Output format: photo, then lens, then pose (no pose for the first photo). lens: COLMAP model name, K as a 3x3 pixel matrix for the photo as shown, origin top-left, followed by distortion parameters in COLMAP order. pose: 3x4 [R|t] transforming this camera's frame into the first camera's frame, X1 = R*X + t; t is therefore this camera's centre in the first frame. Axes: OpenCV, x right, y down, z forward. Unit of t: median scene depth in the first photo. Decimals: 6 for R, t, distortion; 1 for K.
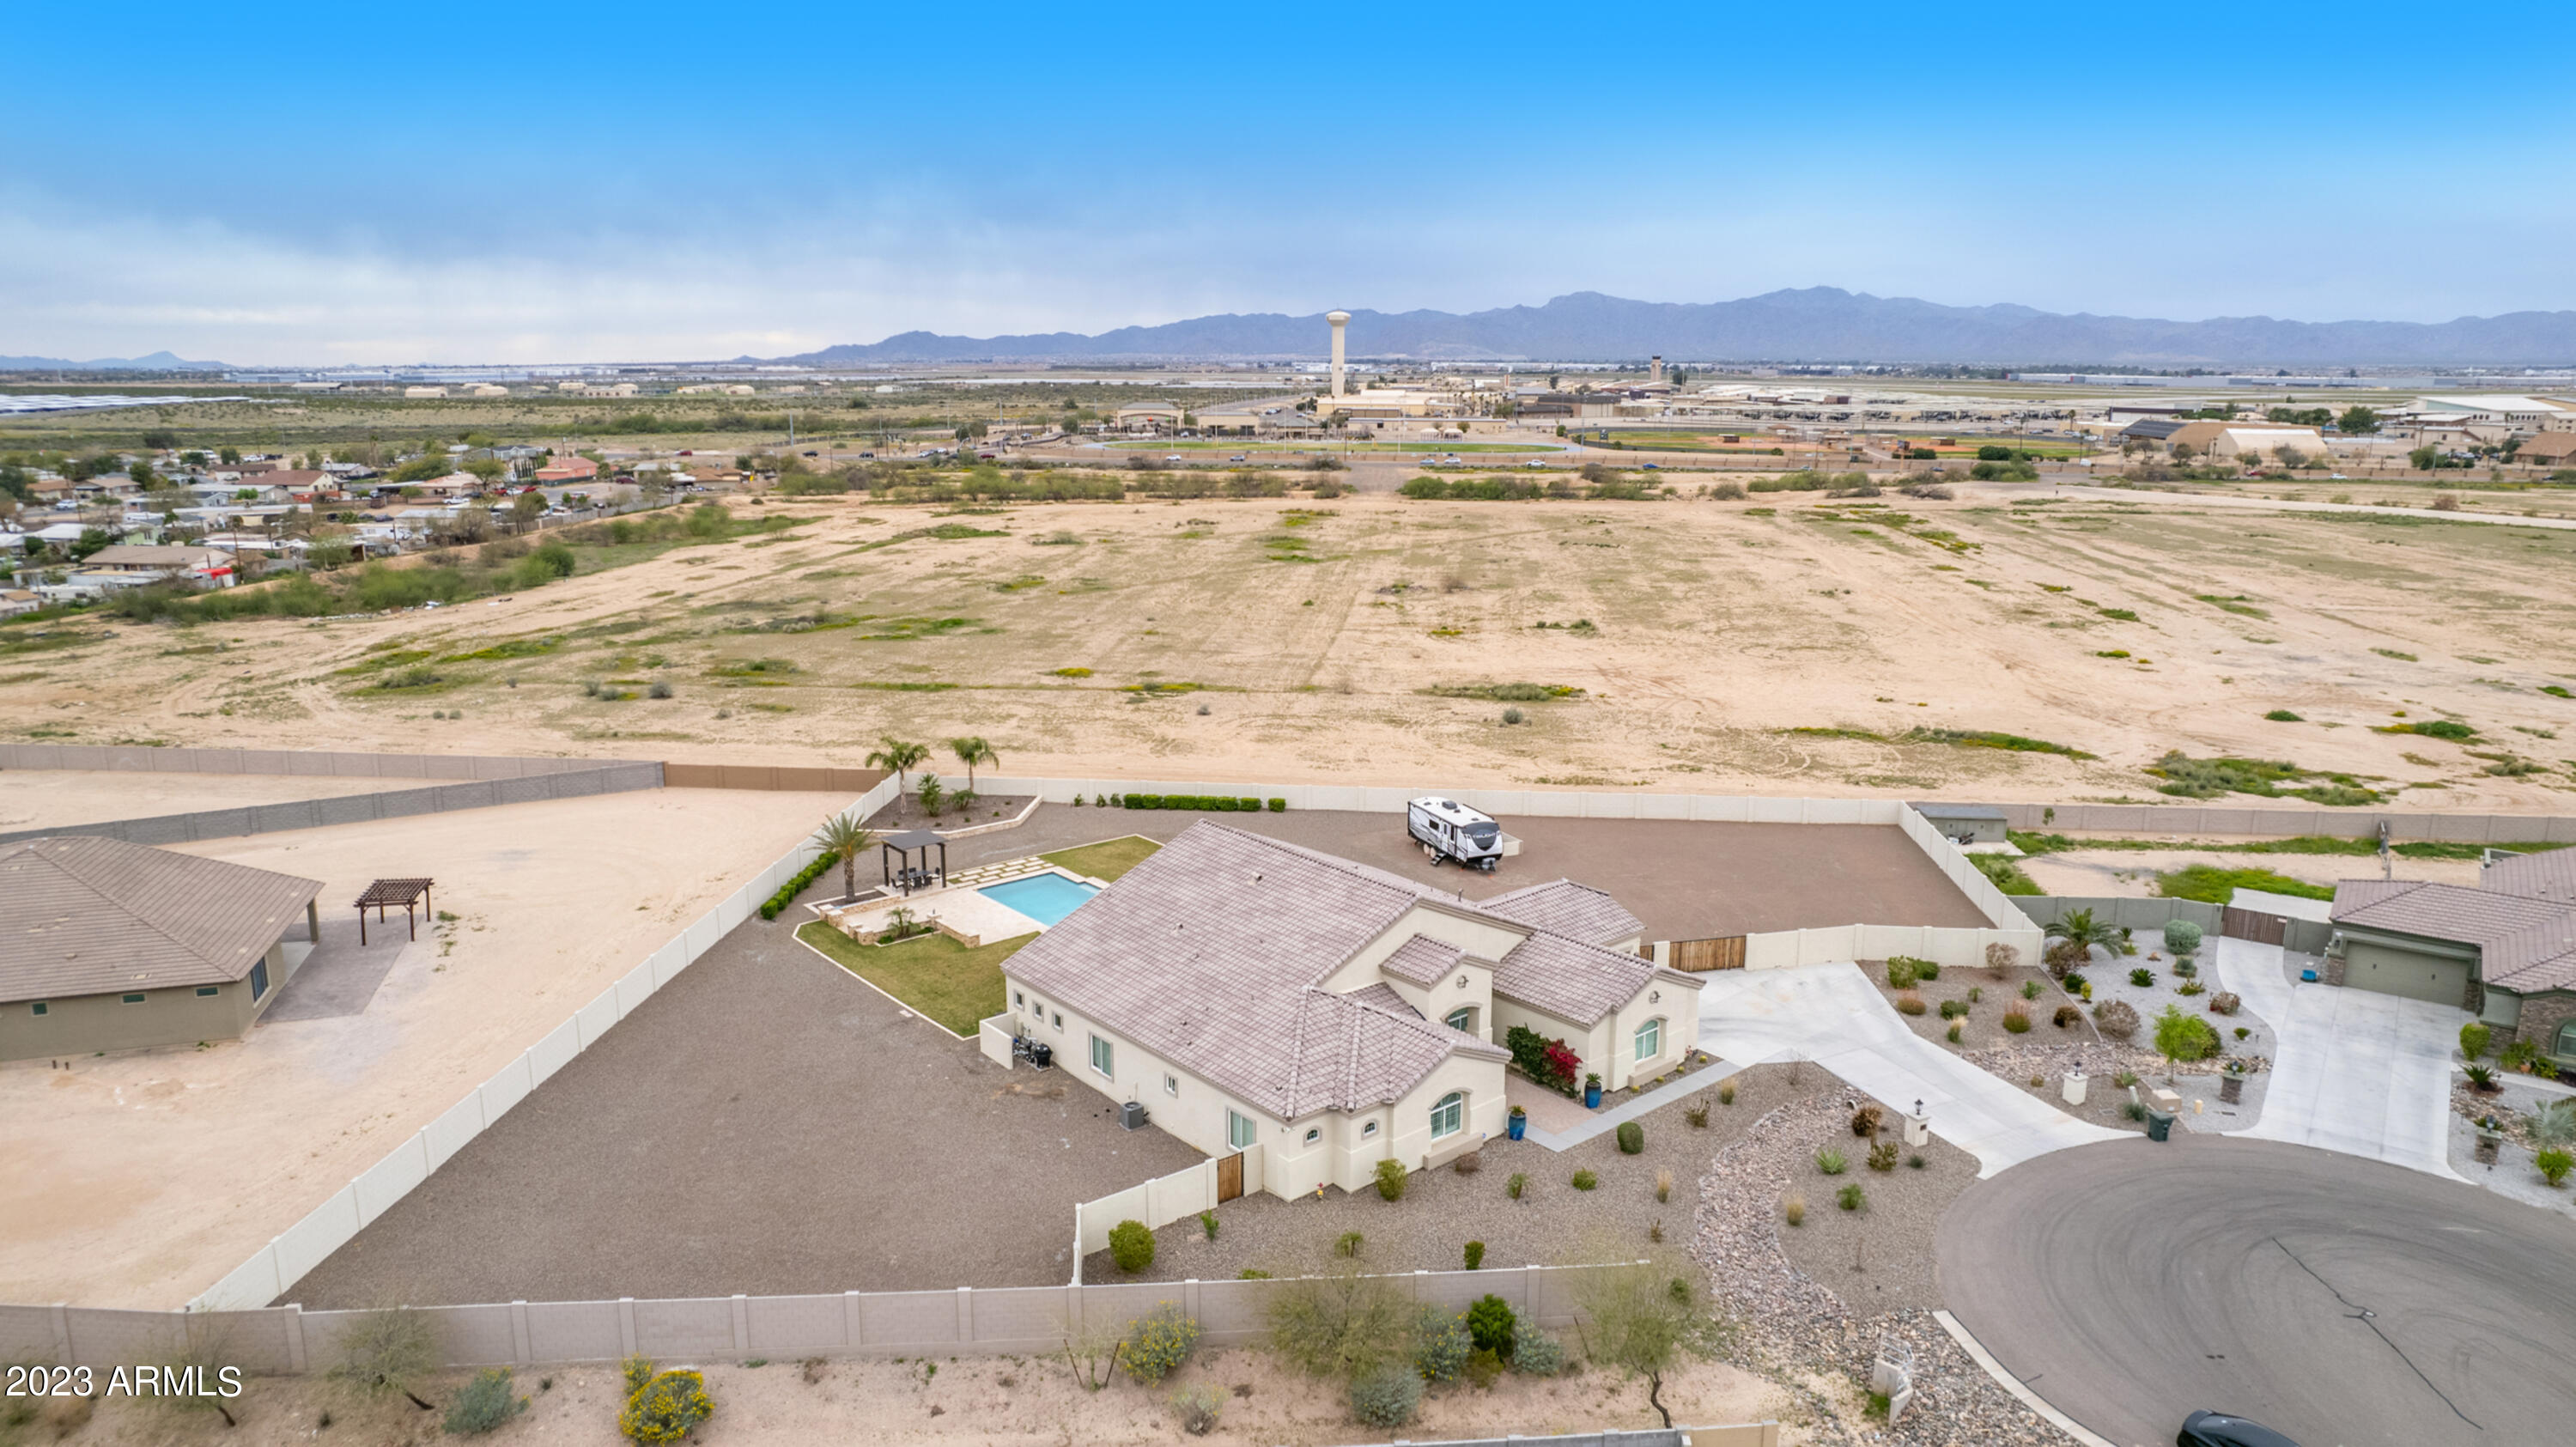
lens RADIAL K [[1687.1, 0, 1294.2], [0, 1687.1, 725.4], [0, 0, 1]] dist [-0.072535, 0.066580]
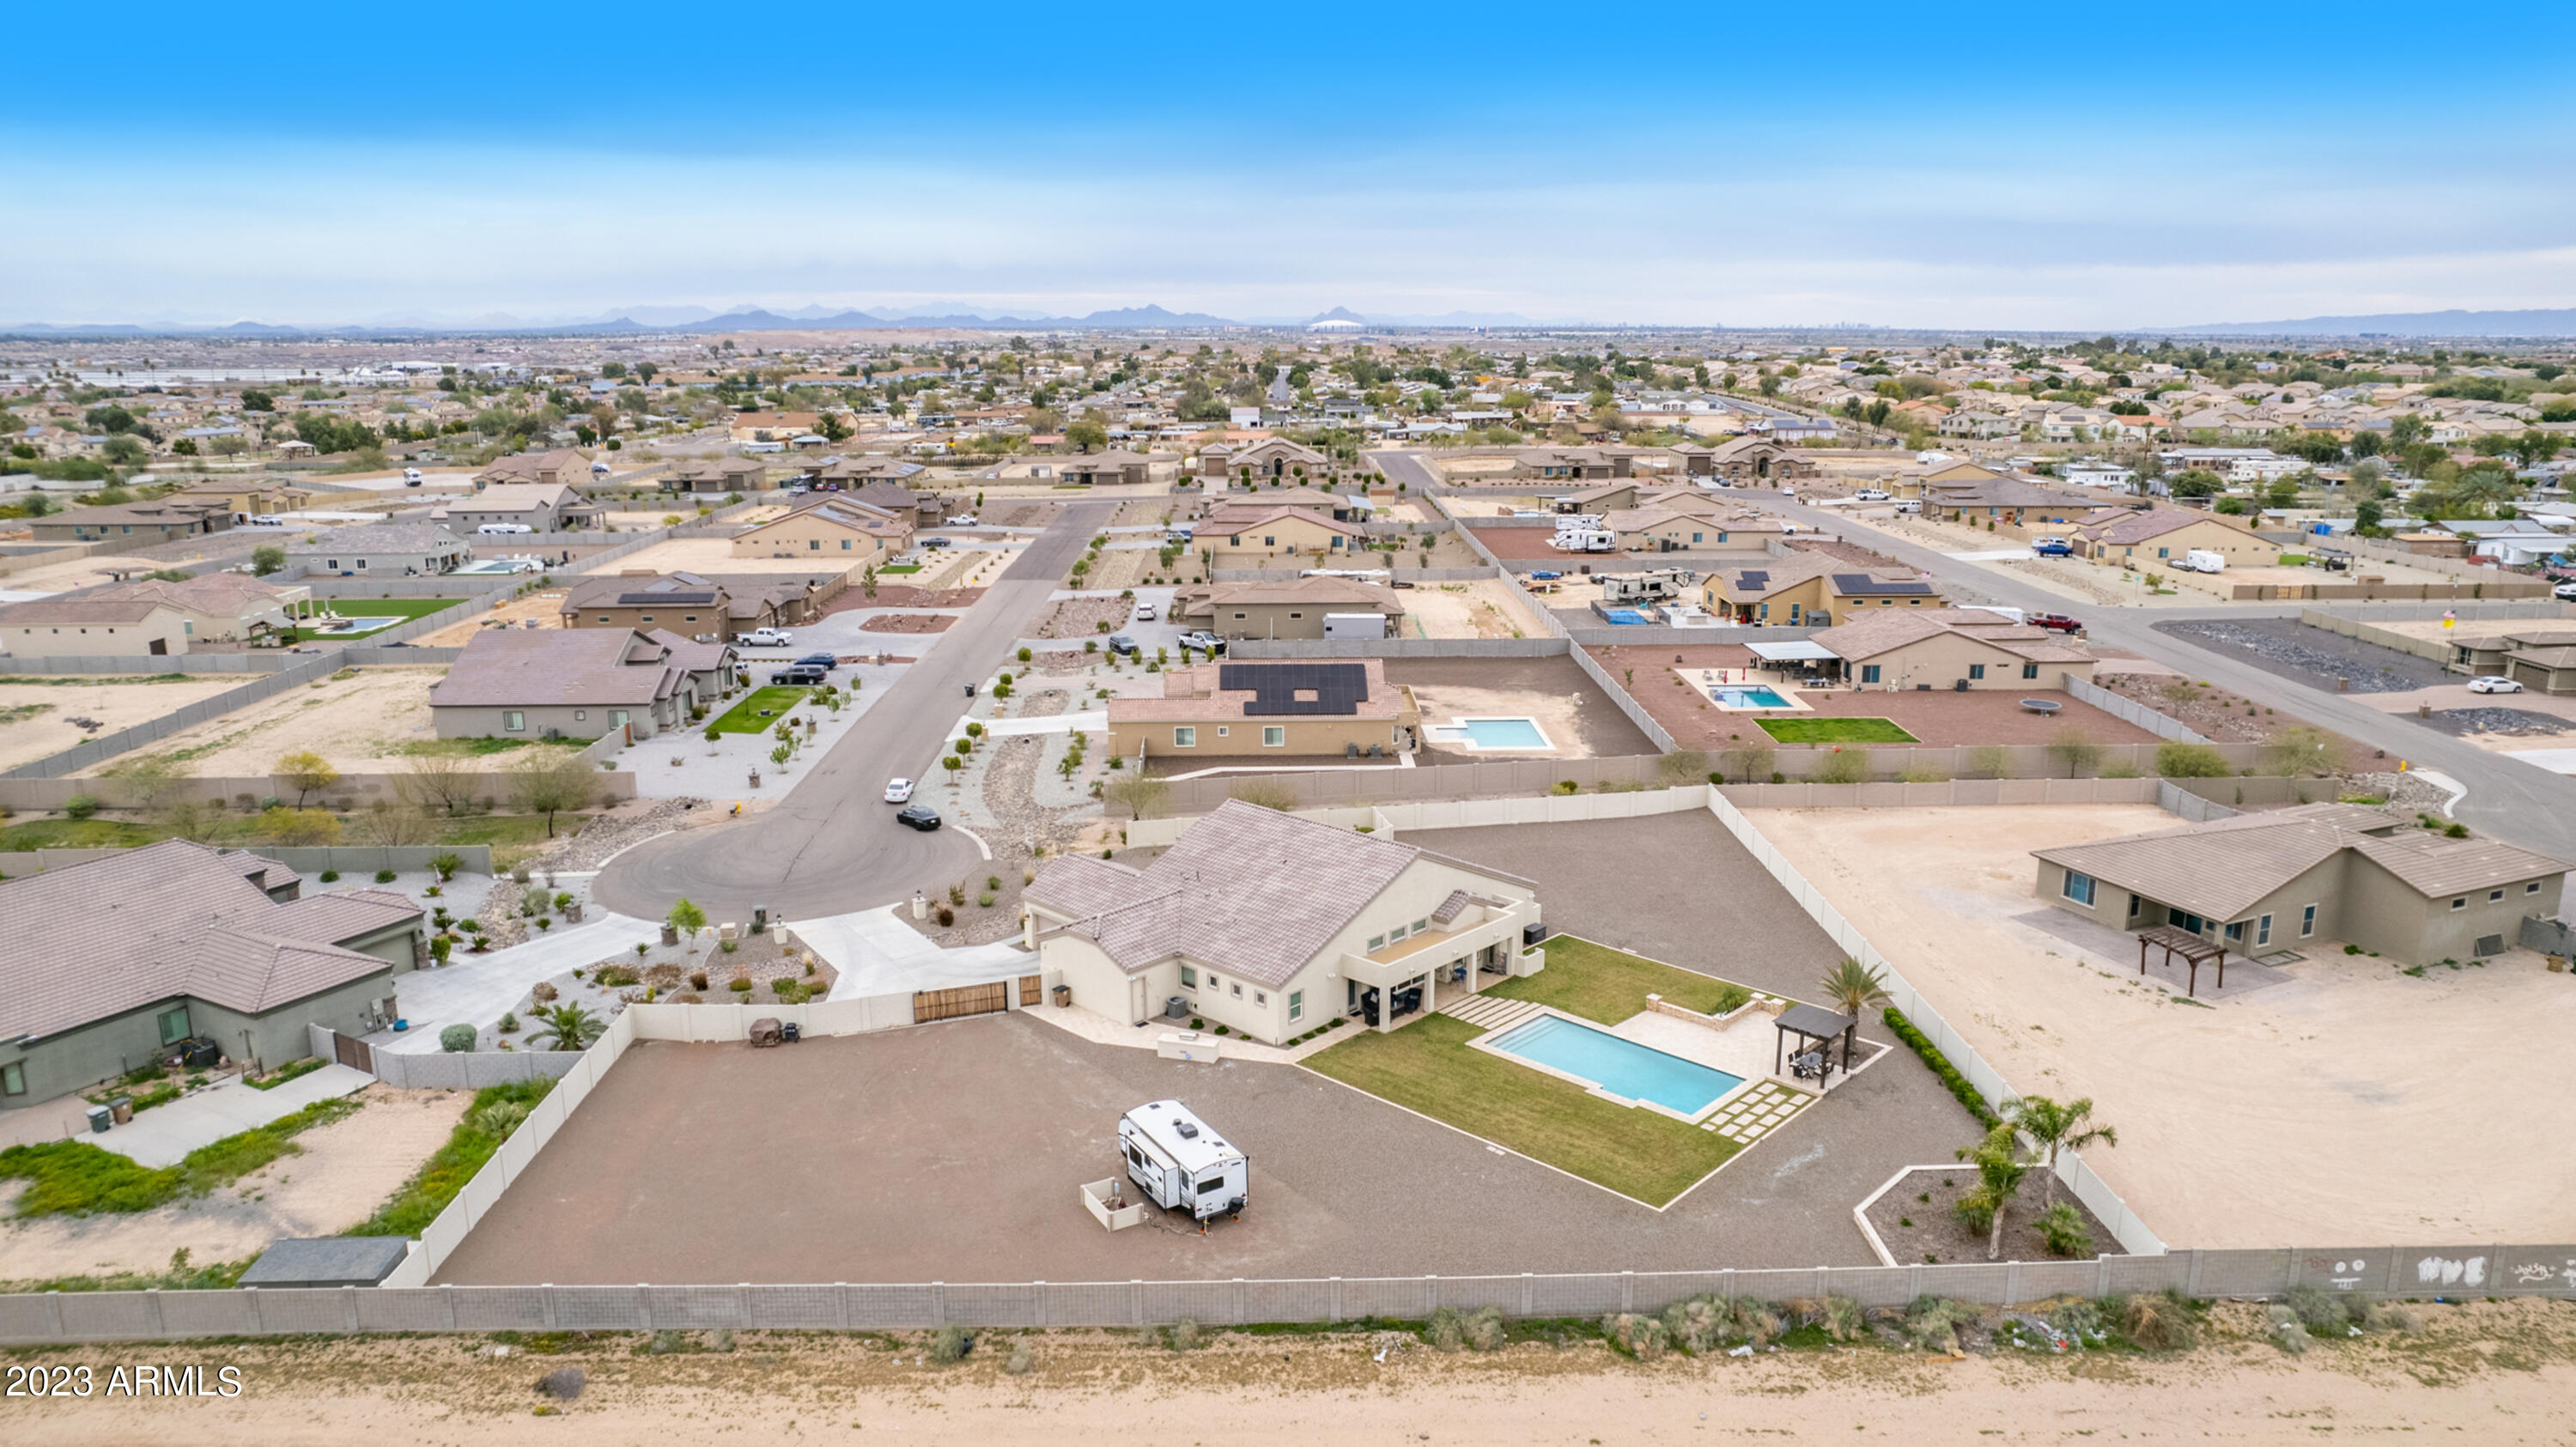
lens RADIAL K [[1699.5, 0, 1292.8], [0, 1699.5, 732.8], [0, 0, 1]] dist [-0.070279, 0.061701]
pose [[-0.993882, 0.024424, -0.107714, 0.111404], [-0.024976, 0.900281, 0.434591, -0.373275], [0.107588, 0.434623, -0.894163, 1.442370]]
